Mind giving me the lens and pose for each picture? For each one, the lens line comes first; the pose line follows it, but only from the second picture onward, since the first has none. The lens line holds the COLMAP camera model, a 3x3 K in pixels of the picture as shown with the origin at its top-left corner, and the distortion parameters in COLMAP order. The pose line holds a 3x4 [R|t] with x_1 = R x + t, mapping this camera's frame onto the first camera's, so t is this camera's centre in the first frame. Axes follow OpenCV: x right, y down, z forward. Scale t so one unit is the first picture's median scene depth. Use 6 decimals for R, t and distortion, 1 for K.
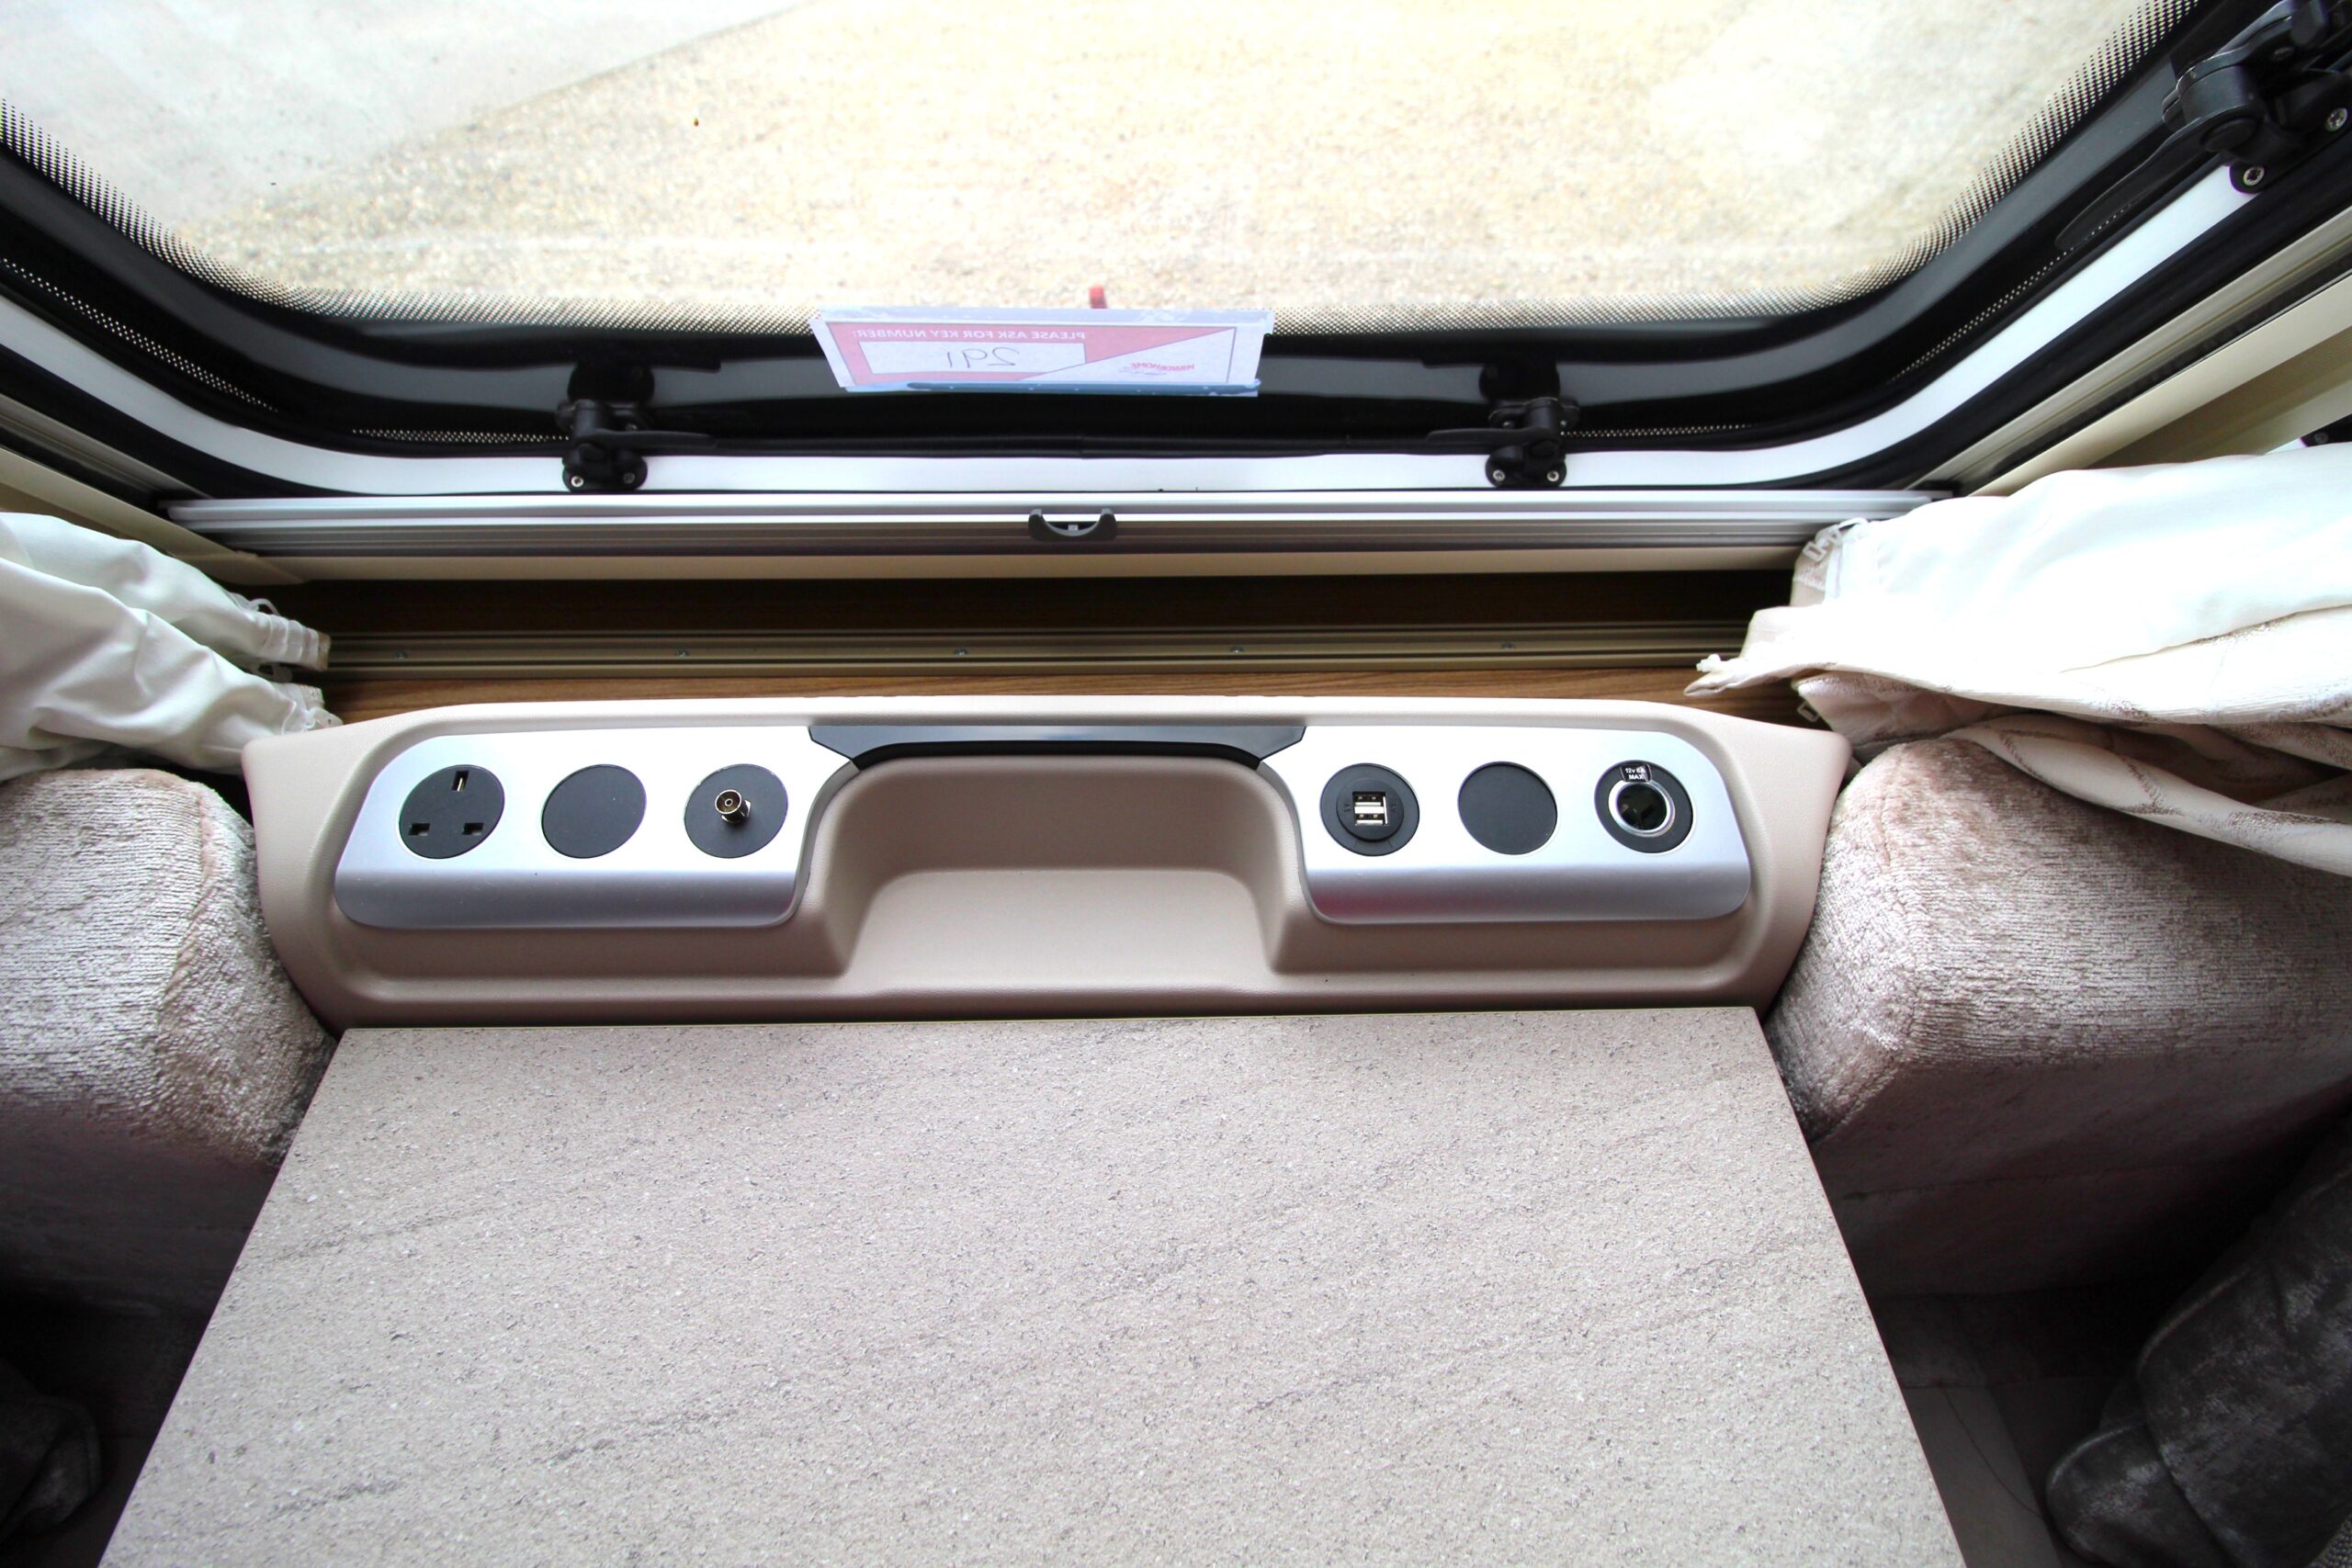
lens RADIAL K [[1088.5, 0, 1188.0], [0, 1088.5, 772.9], [0, 0, 1]] dist [-0.008542, -0.008491]
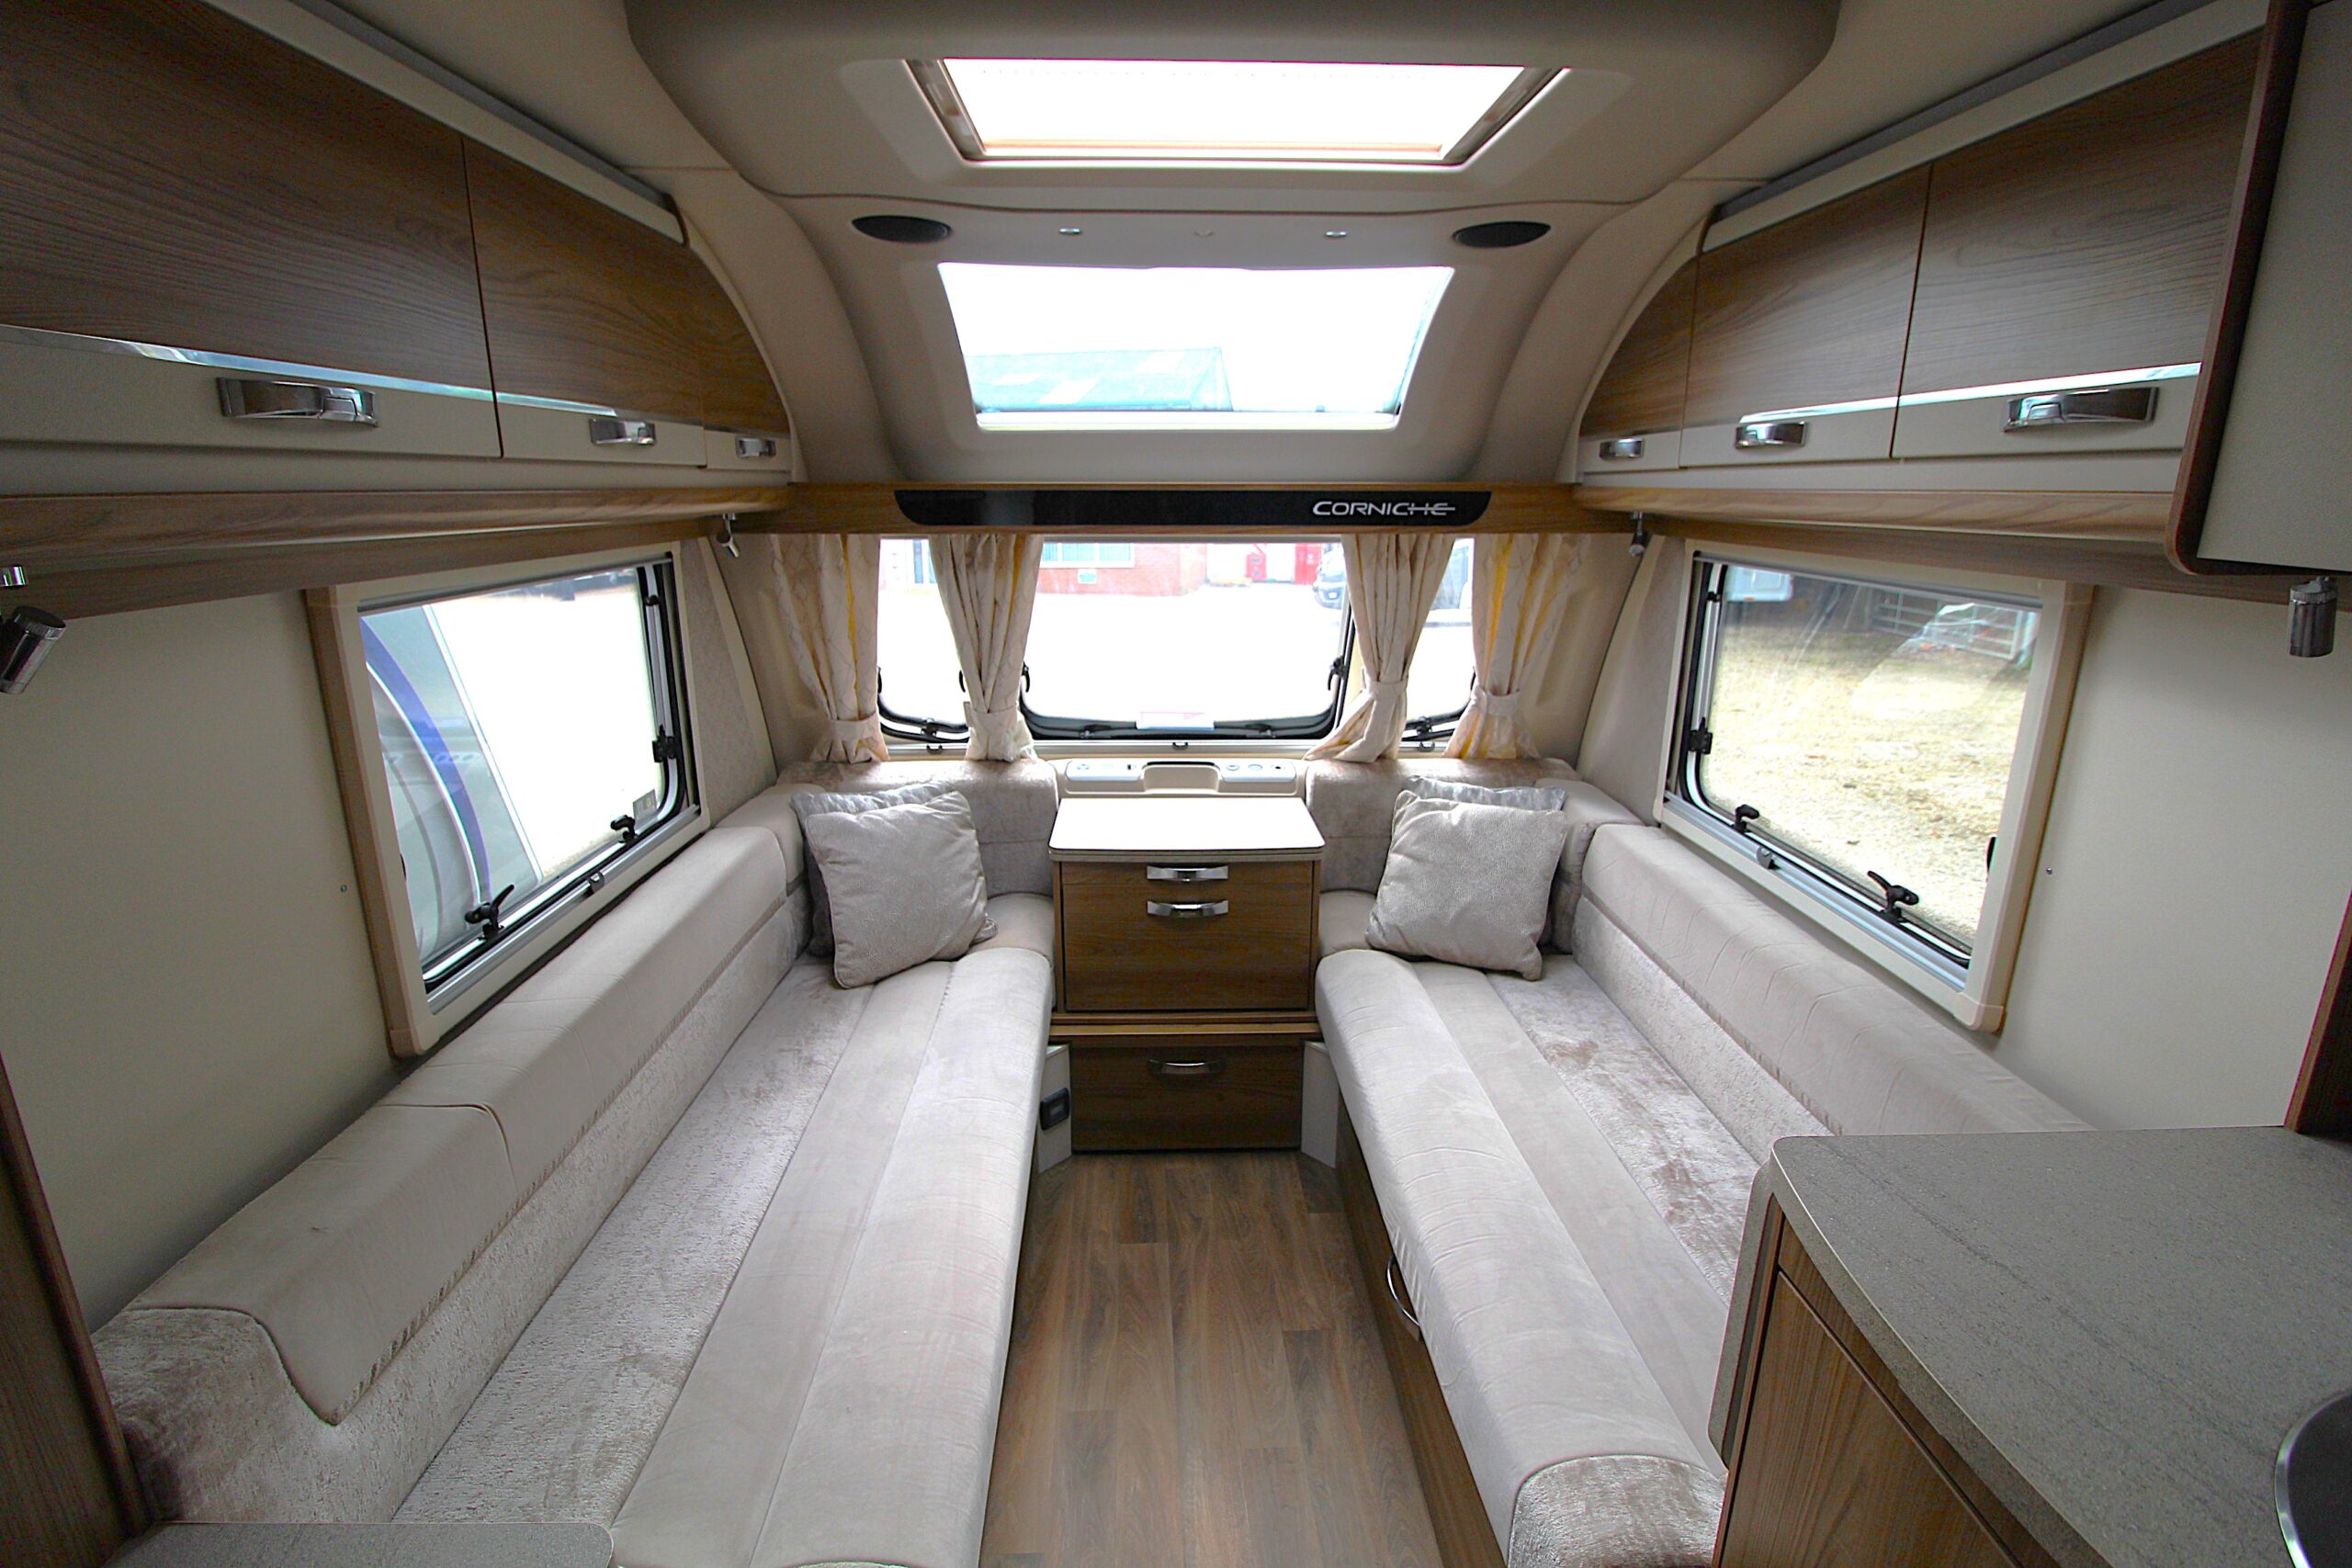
lens RADIAL K [[1088.5, 0, 1181.8], [0, 1088.5, 776.9], [0, 0, 1]] dist [-0.008542, -0.008491]
pose [[0.999912, -0.012966, -0.002688, -0.099697], [0.008841, 0.804833, -0.593435, 3.654334], [0.009858, 0.593359, 0.804878, -3.841568]]
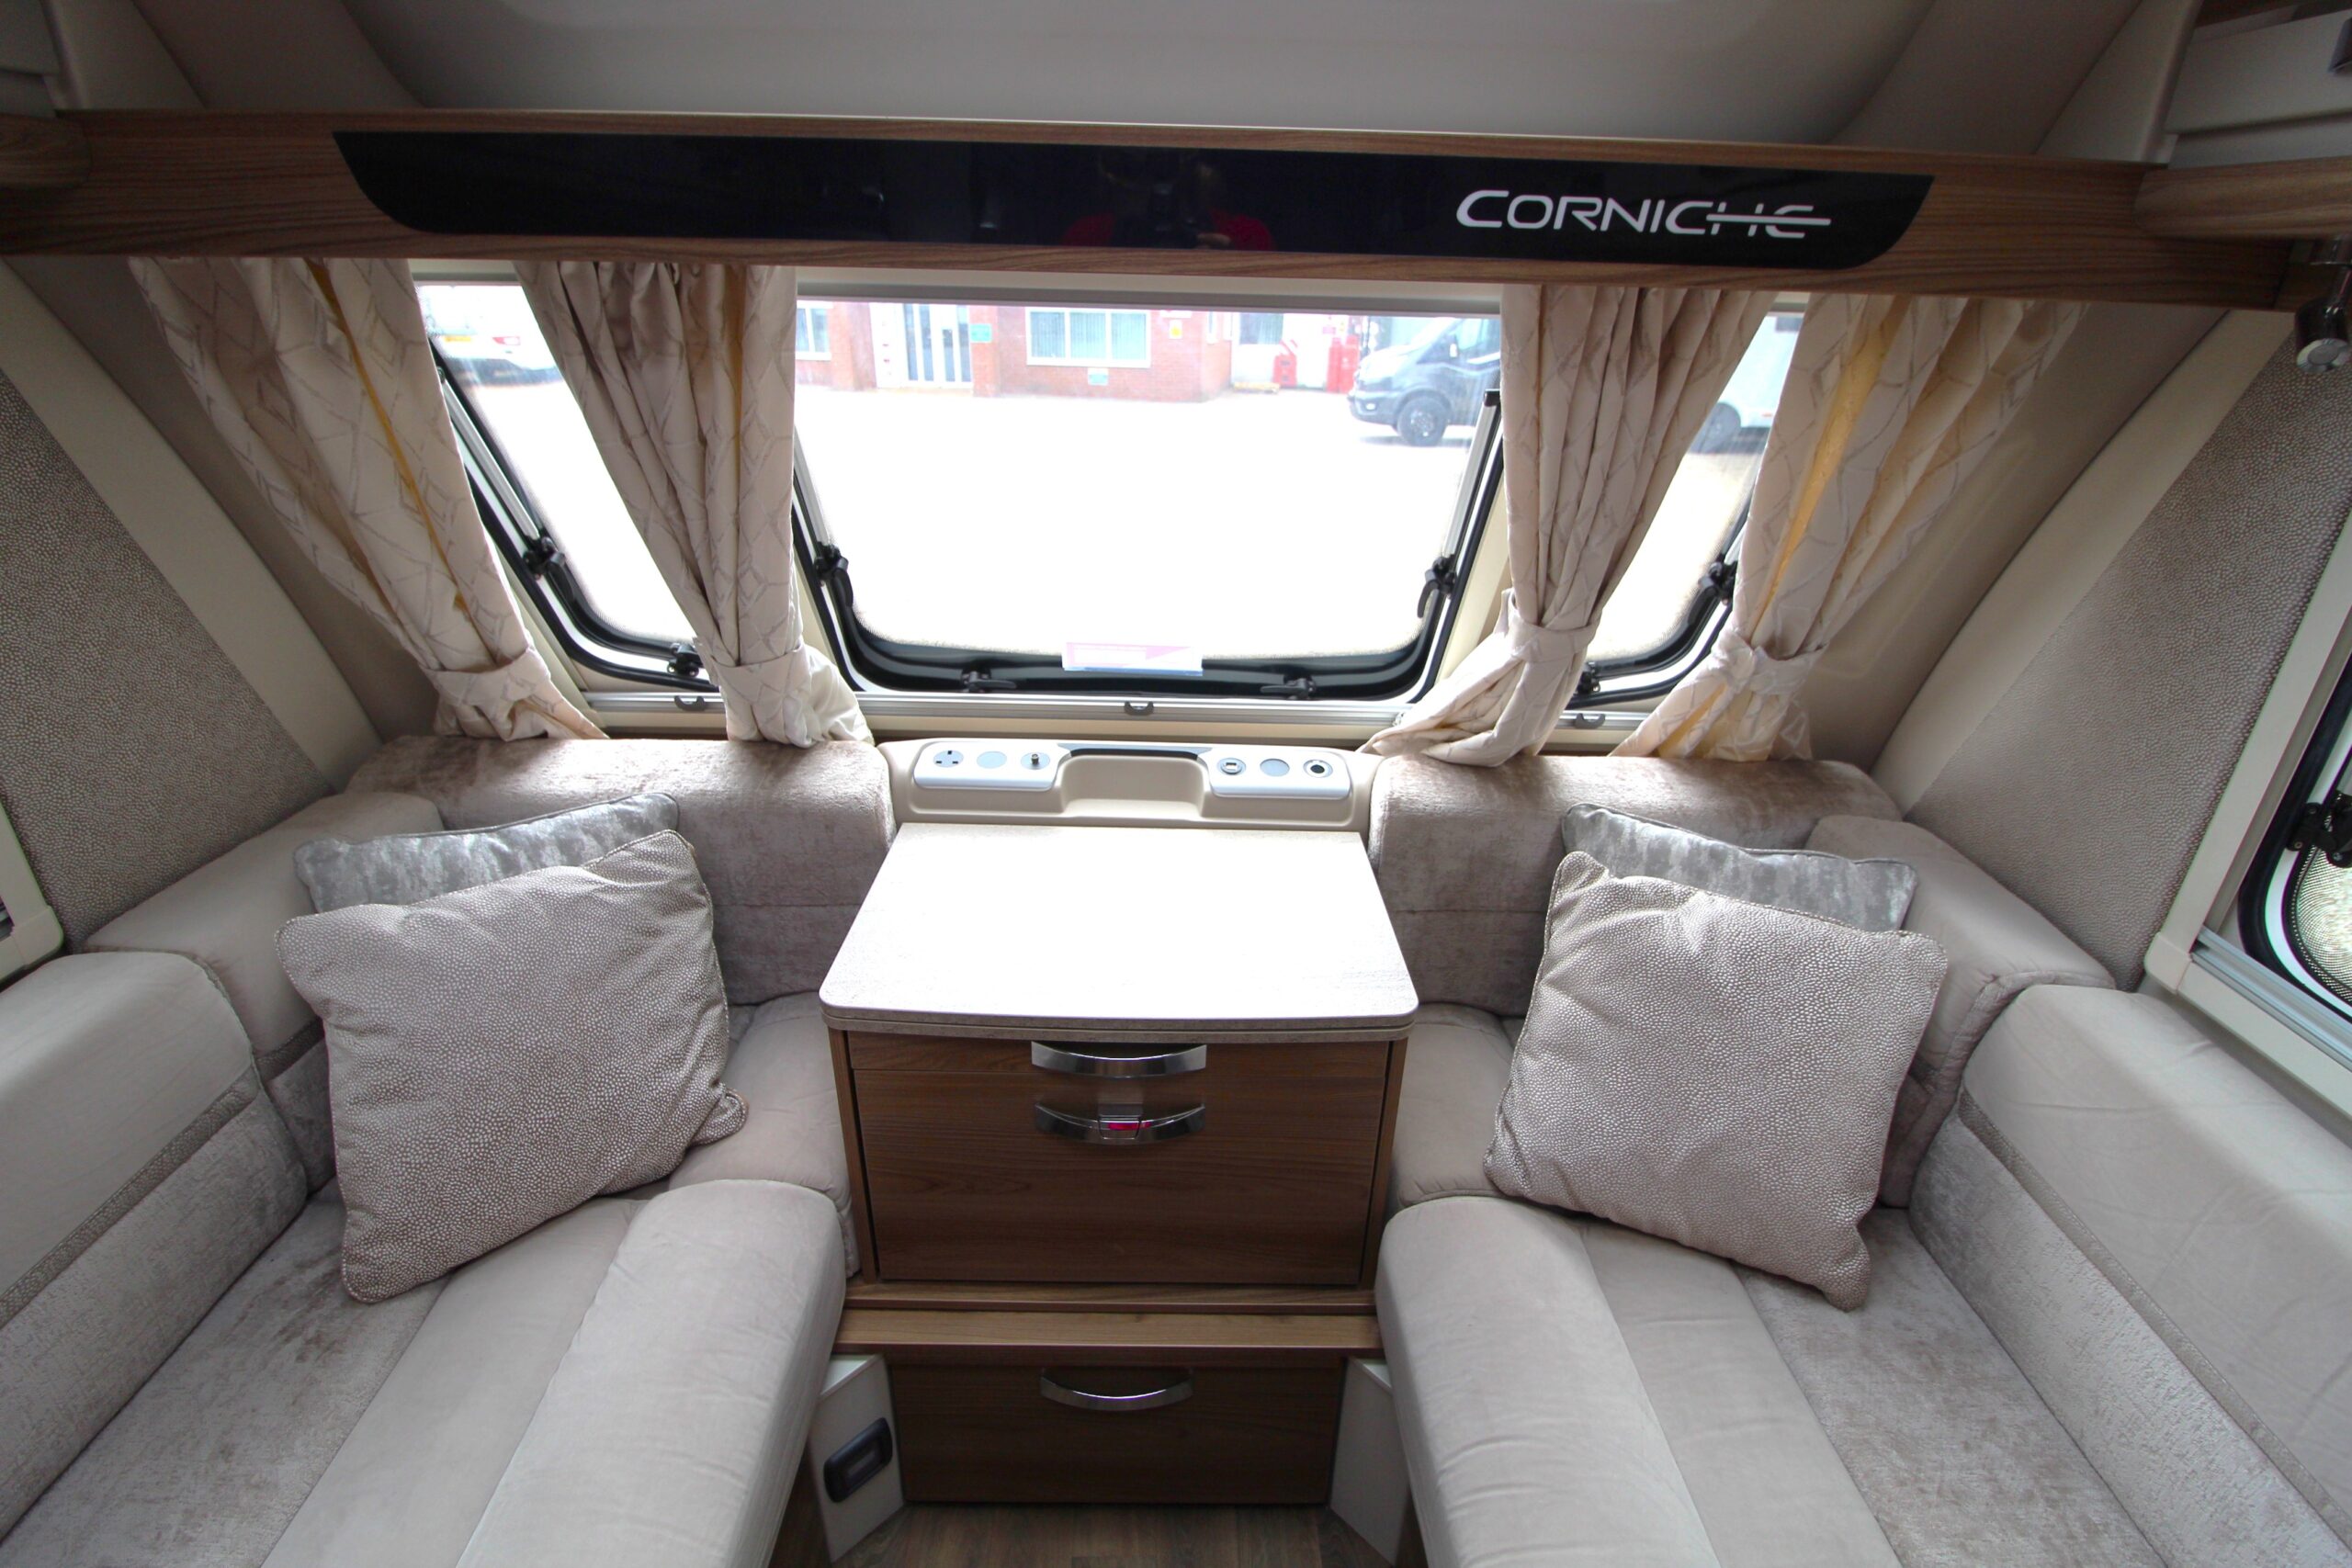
lens RADIAL K [[1088.5, 0, 1181.9], [0, 1088.5, 775.6], [0, 0, 1]] dist [-0.008542, -0.008491]
pose [[0.999732, 0.016675, -0.016078, 0.073924], [-0.022133, 0.892388, -0.450727, 1.489969], [0.006832, 0.450961, 0.892517, -1.833695]]
